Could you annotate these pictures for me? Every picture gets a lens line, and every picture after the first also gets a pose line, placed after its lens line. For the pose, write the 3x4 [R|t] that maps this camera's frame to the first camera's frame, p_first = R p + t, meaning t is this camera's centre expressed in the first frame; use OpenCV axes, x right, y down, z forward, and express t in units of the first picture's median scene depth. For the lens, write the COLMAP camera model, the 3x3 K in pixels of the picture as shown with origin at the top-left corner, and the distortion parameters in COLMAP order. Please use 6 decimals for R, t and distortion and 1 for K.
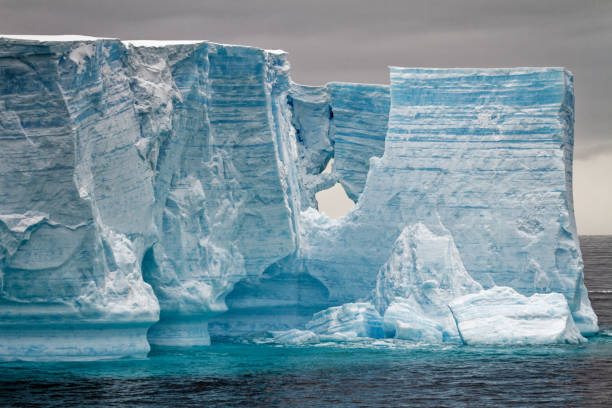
lens RADIAL K [[2934.2, 0, 305.8], [0, 2934.2, 204.8], [0, 0, 1]] dist [0.110651, -0.999383]
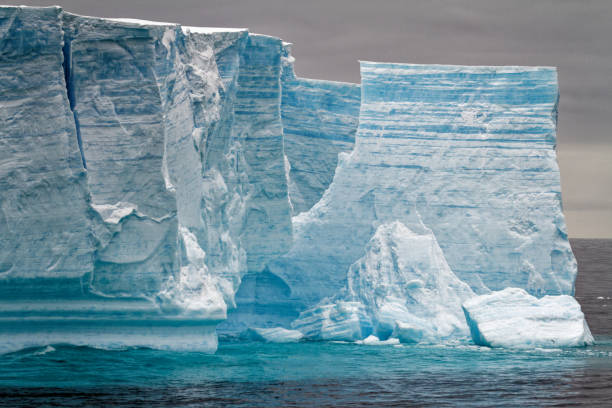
lens RADIAL K [[2961.9, 0, 306.5], [0, 2961.9, 204.6], [0, 0, 1]] dist [0.051343, 3.822477]
pose [[0.979913, 0.020877, 0.198331, -0.195768], [-0.021109, 0.999777, -0.000943, 0.002306], [-0.198306, -0.003263, 0.980135, 0.037330]]
